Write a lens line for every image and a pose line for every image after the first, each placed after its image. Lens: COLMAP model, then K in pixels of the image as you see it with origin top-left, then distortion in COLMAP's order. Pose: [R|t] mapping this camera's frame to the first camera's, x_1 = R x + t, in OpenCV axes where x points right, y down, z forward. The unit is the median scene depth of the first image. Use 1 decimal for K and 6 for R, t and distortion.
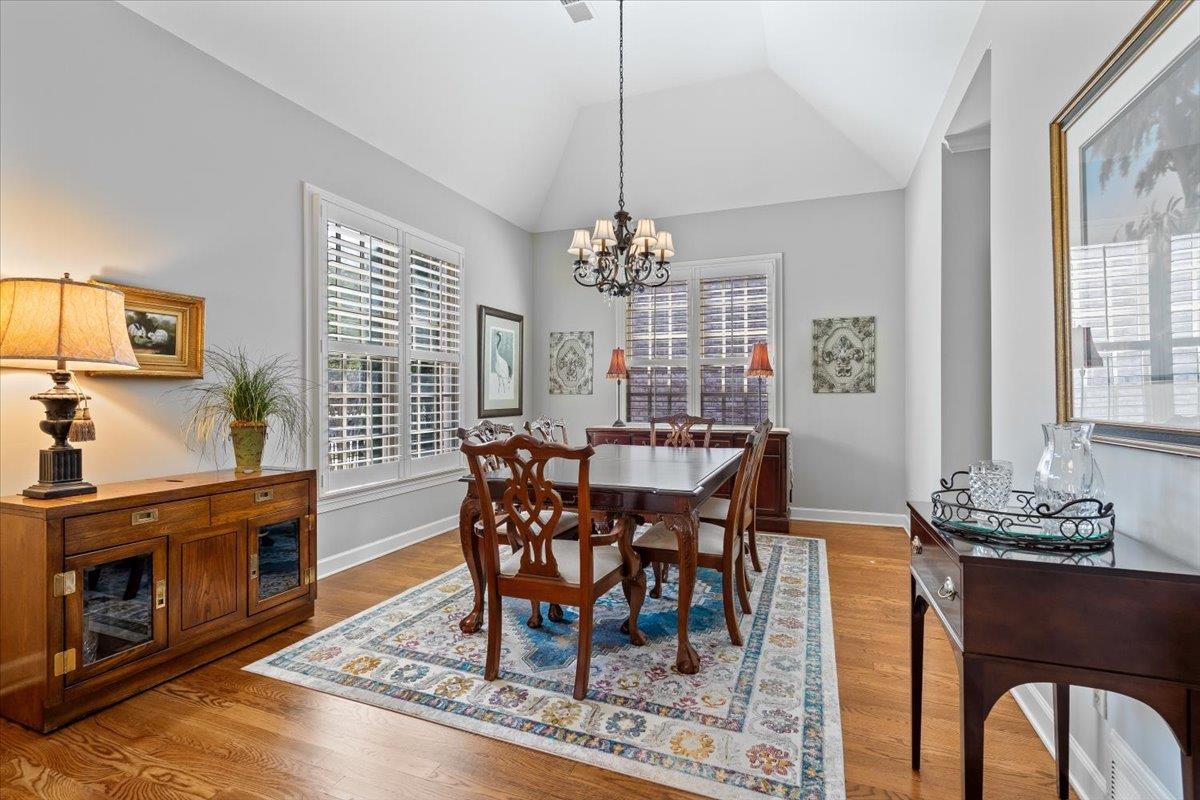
lens RADIAL K [[551.2, 0, 601.7], [0, 551.2, 399.6], [0, 0, 1]] dist [-0.003831, 0.001690]
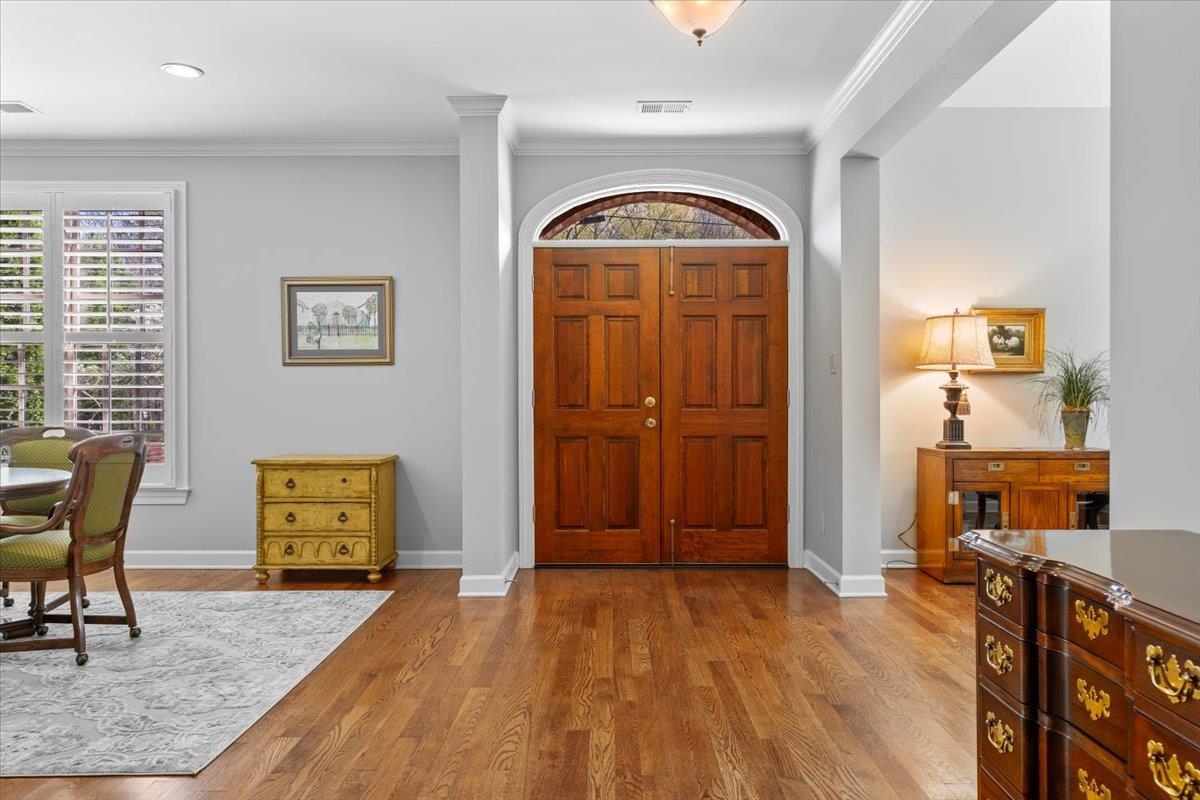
lens RADIAL K [[831.2, 0, 605.4], [0, 831.2, 406.3], [0, 0, 1]] dist [0.007708, -0.002556]
pose [[0.362437, 0.005147, -0.931994, 0.740035], [-0.002660, 0.999986, 0.004488, 0.035143], [0.932004, 0.000853, 0.362446, -0.670902]]
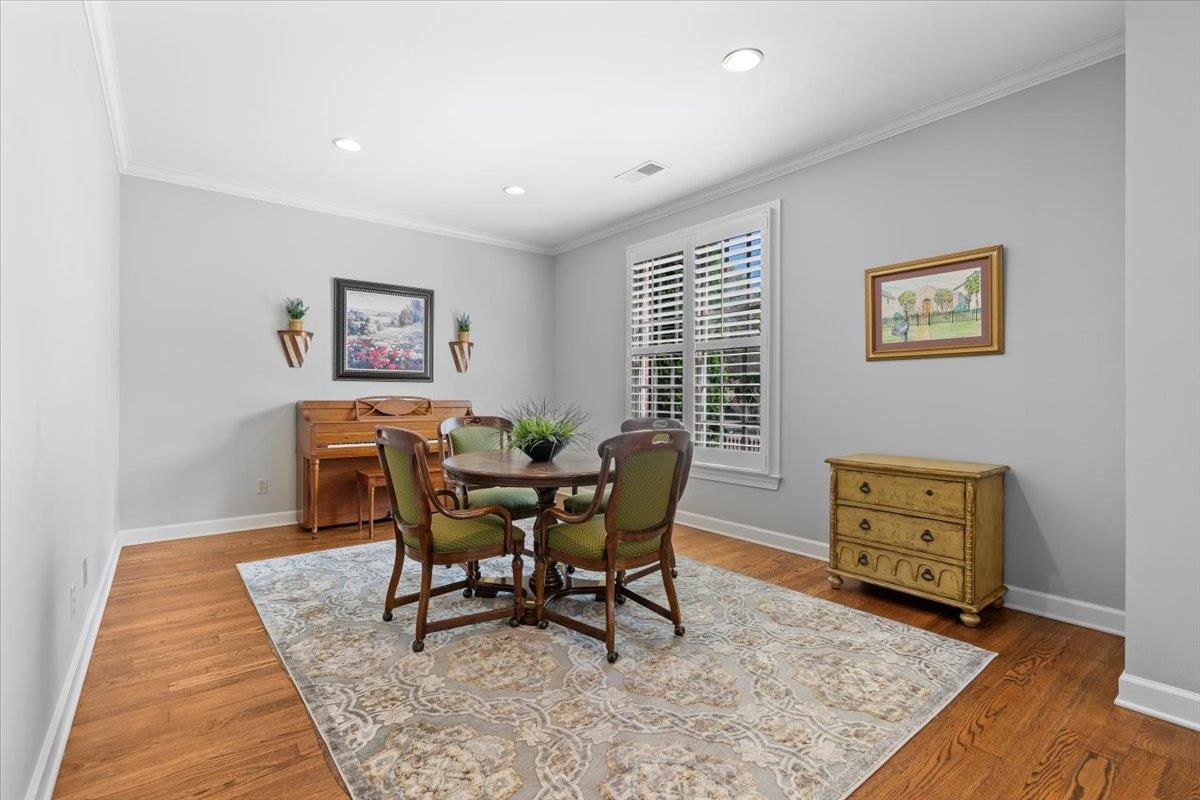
lens RADIAL K [[551.2, 0, 595.1], [0, 551.2, 396.9], [0, 0, 1]] dist [-0.003831, 0.001690]
pose [[-0.508617, -0.002673, -0.860989, 0.018896], [-0.009025, 0.999957, 0.002227, 0.034770], [0.860945, 0.008903, -0.508620, -0.559571]]
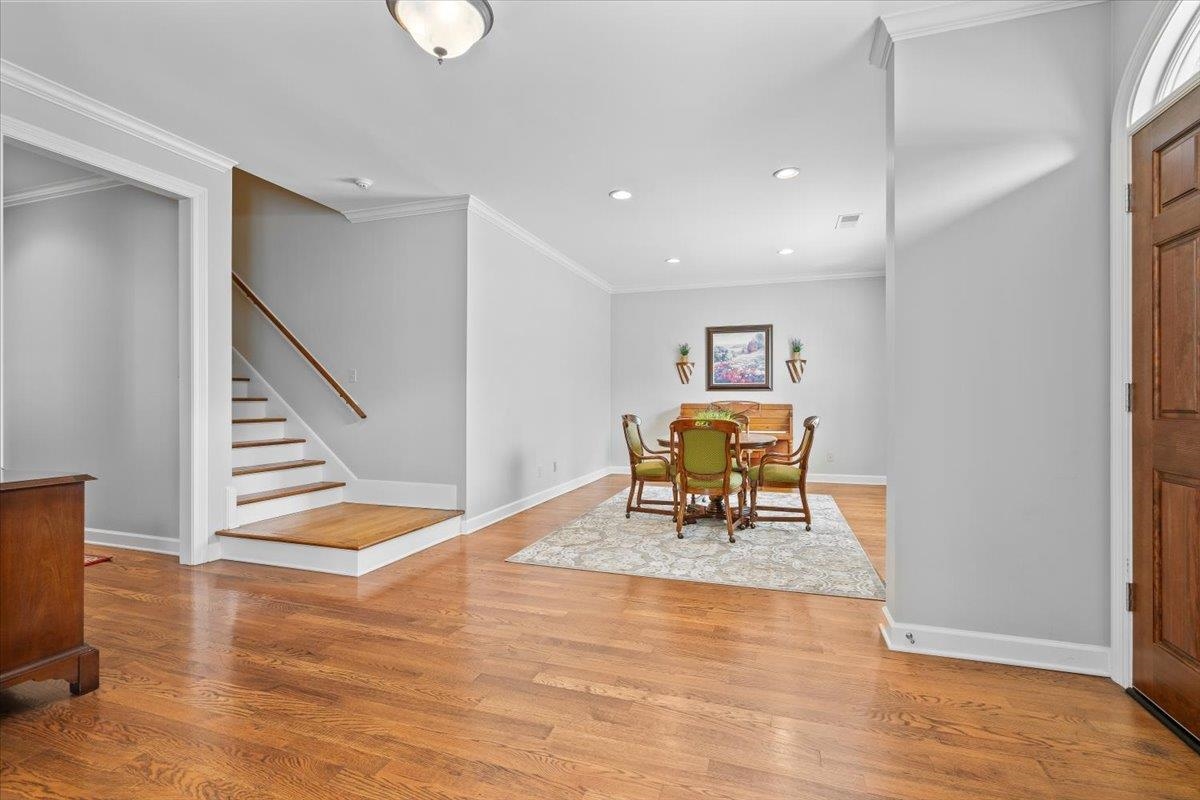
lens RADIAL K [[551.2, 0, 597.8], [0, 551.2, 404.1], [0, 0, 1]] dist [-0.003831, 0.001690]
pose [[-0.999128, 0.000035, -0.041763, -0.349397], [-0.000574, 0.999894, 0.014565, 0.020553], [0.041759, 0.014576, -0.999021, 0.489048]]
